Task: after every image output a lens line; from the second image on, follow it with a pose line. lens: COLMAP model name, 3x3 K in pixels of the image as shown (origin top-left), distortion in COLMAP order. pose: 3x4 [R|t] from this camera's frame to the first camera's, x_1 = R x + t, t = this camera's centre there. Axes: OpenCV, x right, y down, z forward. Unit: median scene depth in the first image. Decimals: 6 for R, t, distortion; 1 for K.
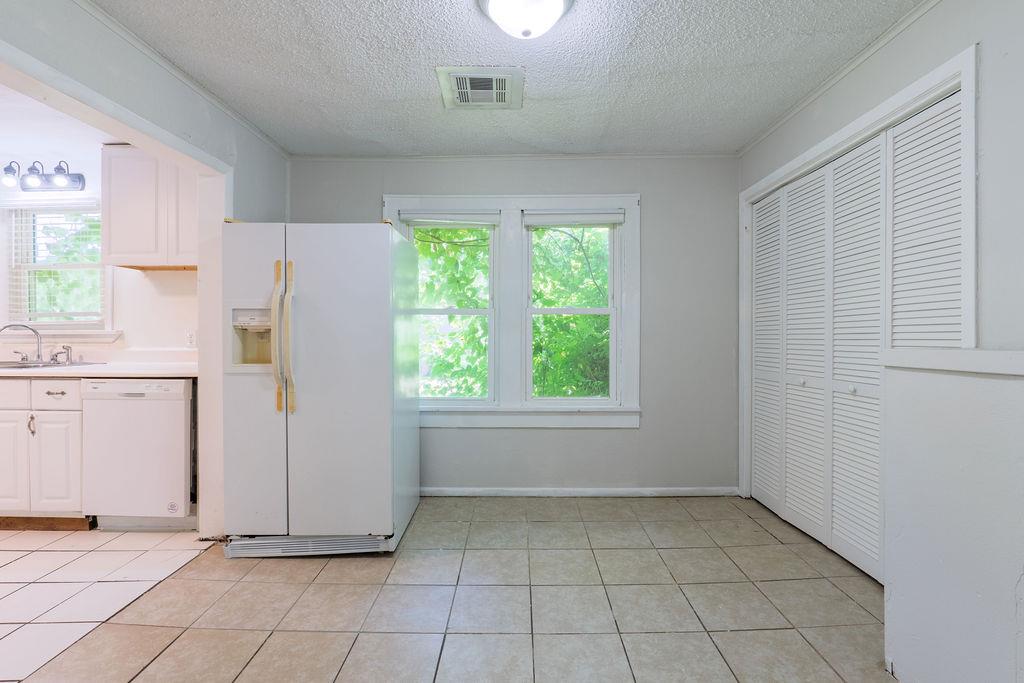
lens RADIAL K [[470.6, 0, 512.4], [0, 470.6, 339.6], [0, 0, 1]] dist [-0.011261, -0.000707]
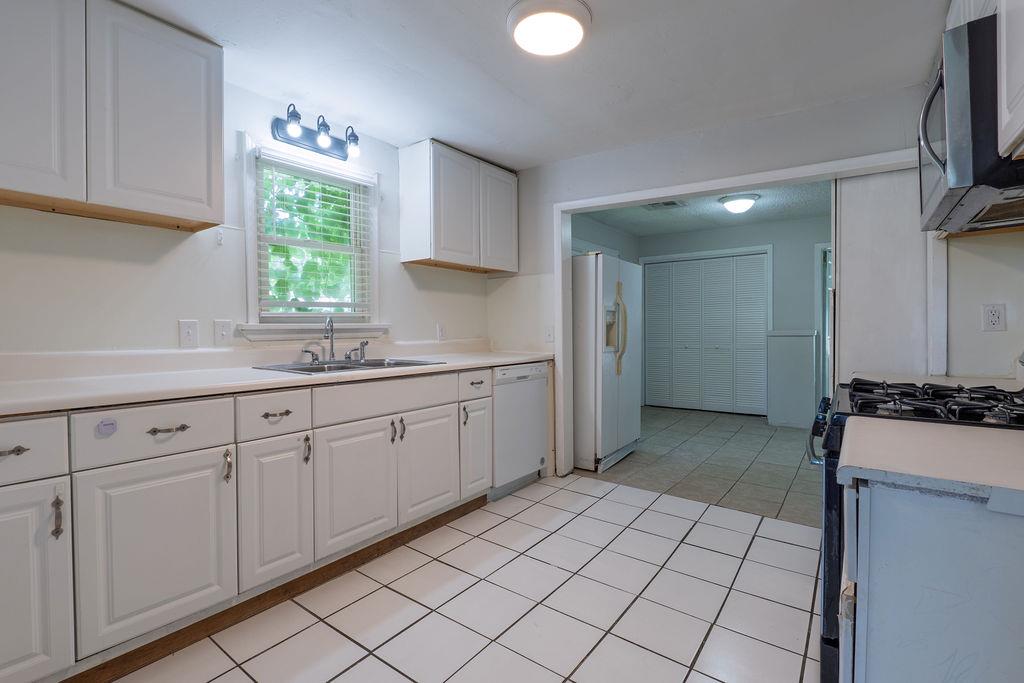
lens RADIAL K [[470.6, 0, 512.4], [0, 470.6, 339.6], [0, 0, 1]] dist [-0.011261, -0.000707]
pose [[0.589575, -0.025421, 0.807313, -1.510494], [0.011808, 0.999669, 0.022854, -0.007110], [-0.807627, -0.003941, 0.589680, 0.244944]]
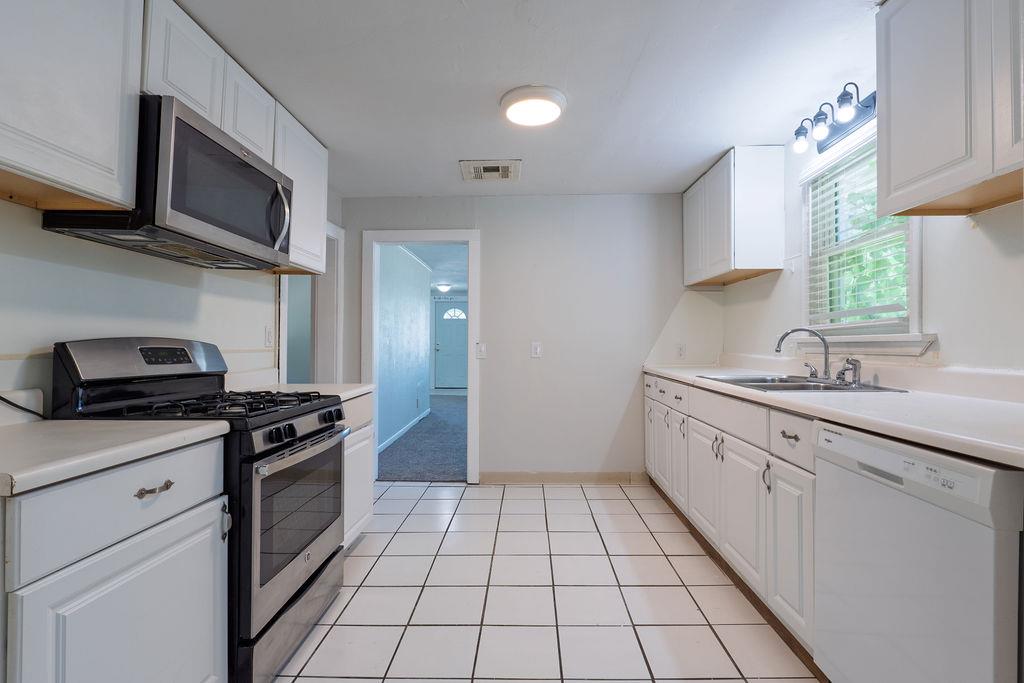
lens RADIAL K [[470.6, 0, 512.4], [0, 470.6, 339.6], [0, 0, 1]] dist [-0.011261, -0.000707]
pose [[-0.028944, -0.008675, -0.999543, -0.286095], [-0.009174, 0.999923, -0.008413, -0.004028], [0.999539, 0.008927, -0.029021, 0.538828]]
